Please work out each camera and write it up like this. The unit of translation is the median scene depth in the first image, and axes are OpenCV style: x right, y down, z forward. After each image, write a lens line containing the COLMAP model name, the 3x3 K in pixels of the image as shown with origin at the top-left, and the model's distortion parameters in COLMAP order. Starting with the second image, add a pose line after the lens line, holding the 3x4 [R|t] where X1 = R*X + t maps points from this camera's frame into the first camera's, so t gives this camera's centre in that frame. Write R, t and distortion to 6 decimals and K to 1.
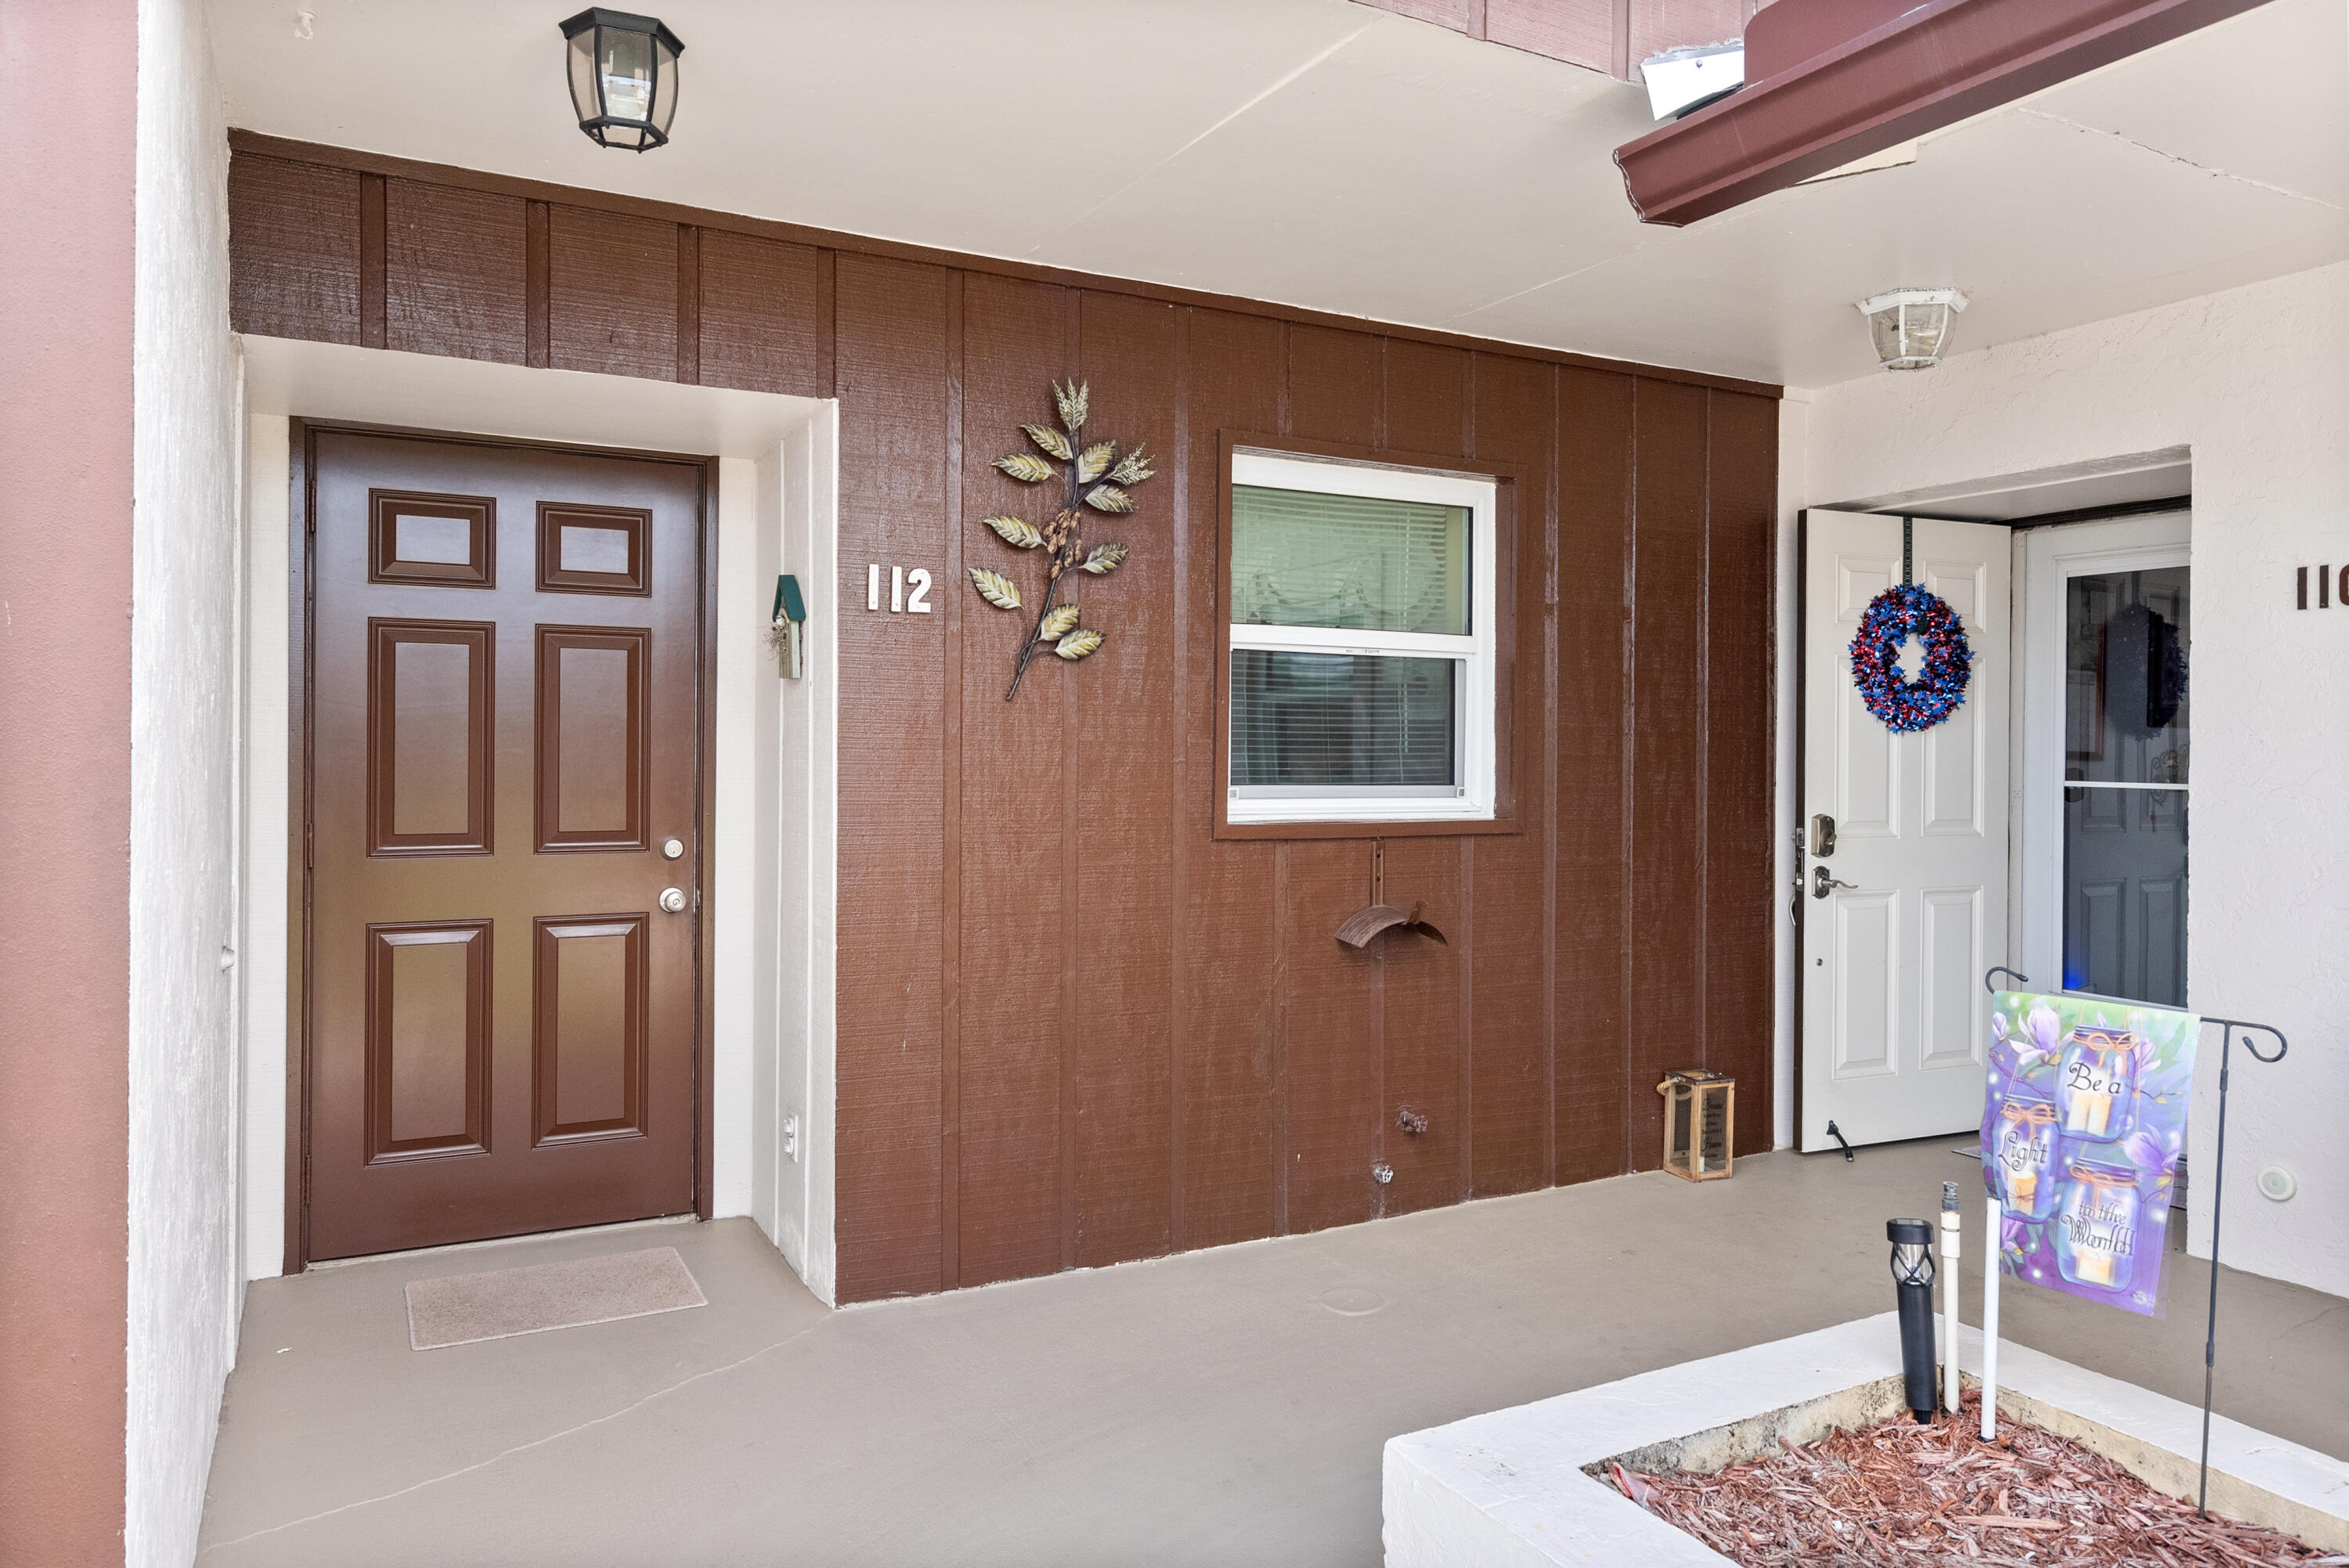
lens RADIAL K [[1564.0, 0, 1173.0], [0, 1564.0, 762.0], [0, 0, 1]] dist [-0.000058, -0.001627]
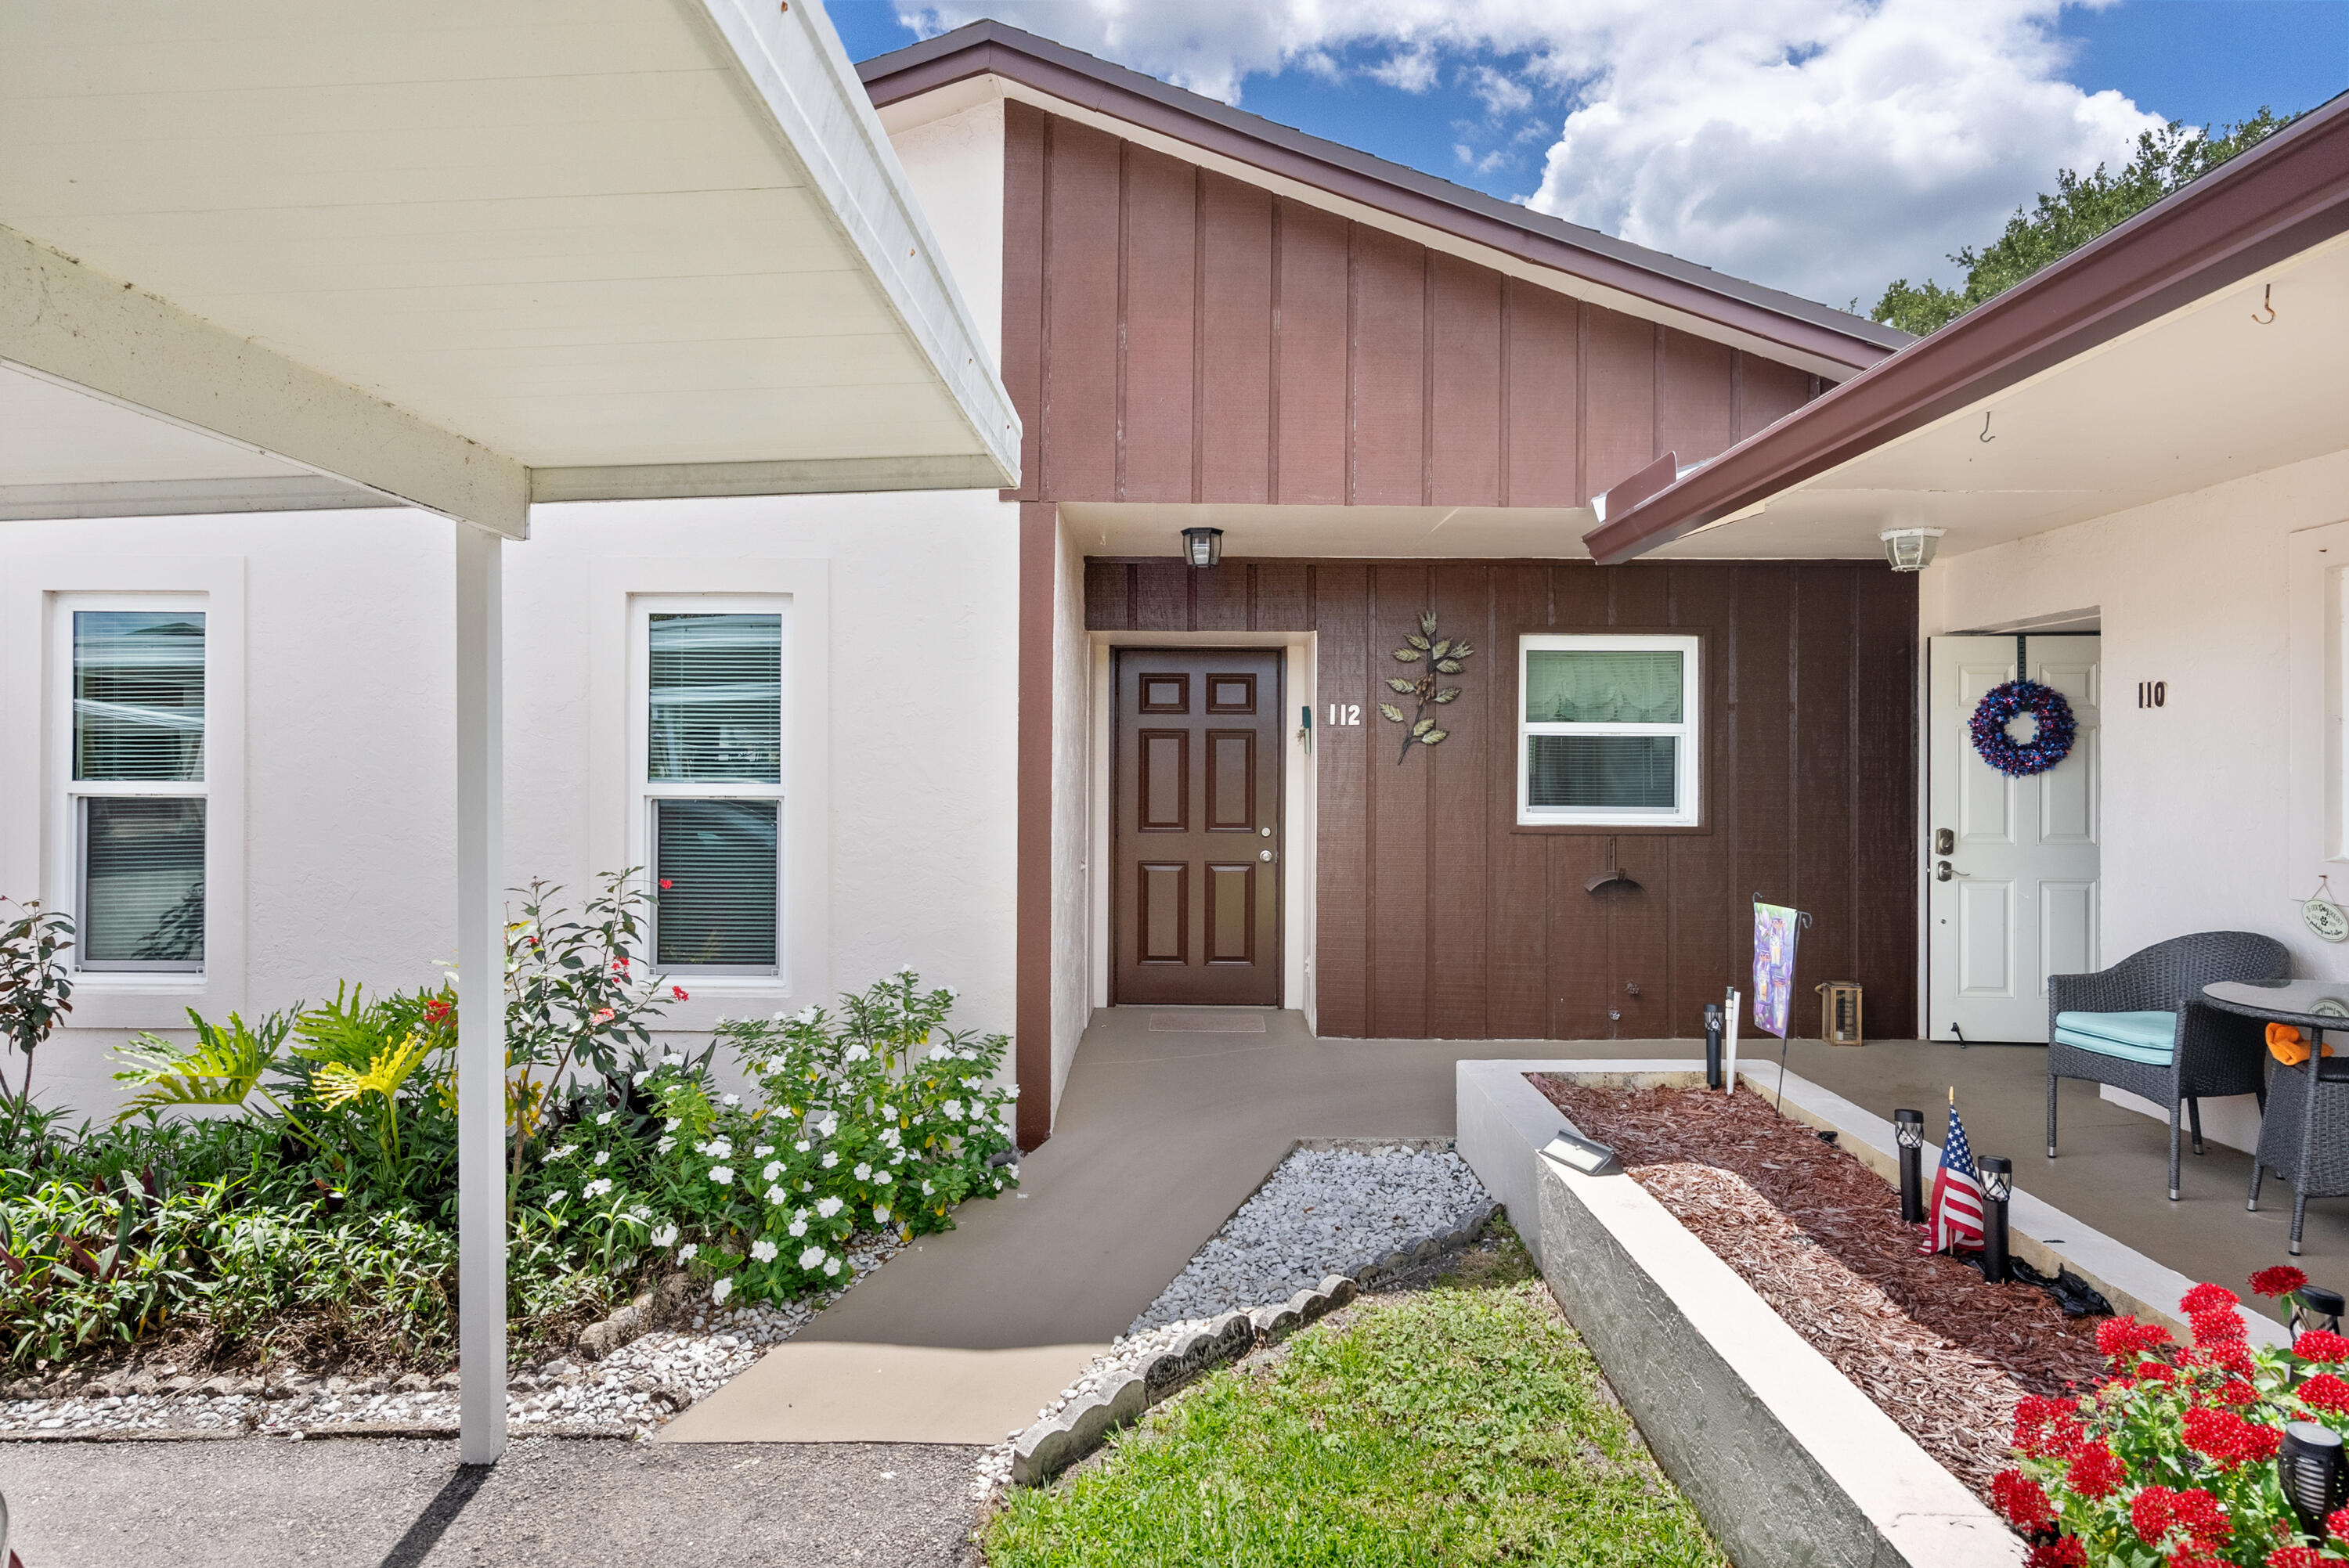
lens RADIAL K [[1349.9, 0, 1174.5], [0, 1349.9, 784.0], [0, 0, 1]] dist [-0.000534, -0.000218]
pose [[0.878082, 0.004581, -0.478489, 0.453854], [-0.002708, 0.999986, 0.004604, -0.018402], [0.478503, -0.002747, 0.878082, -0.678122]]
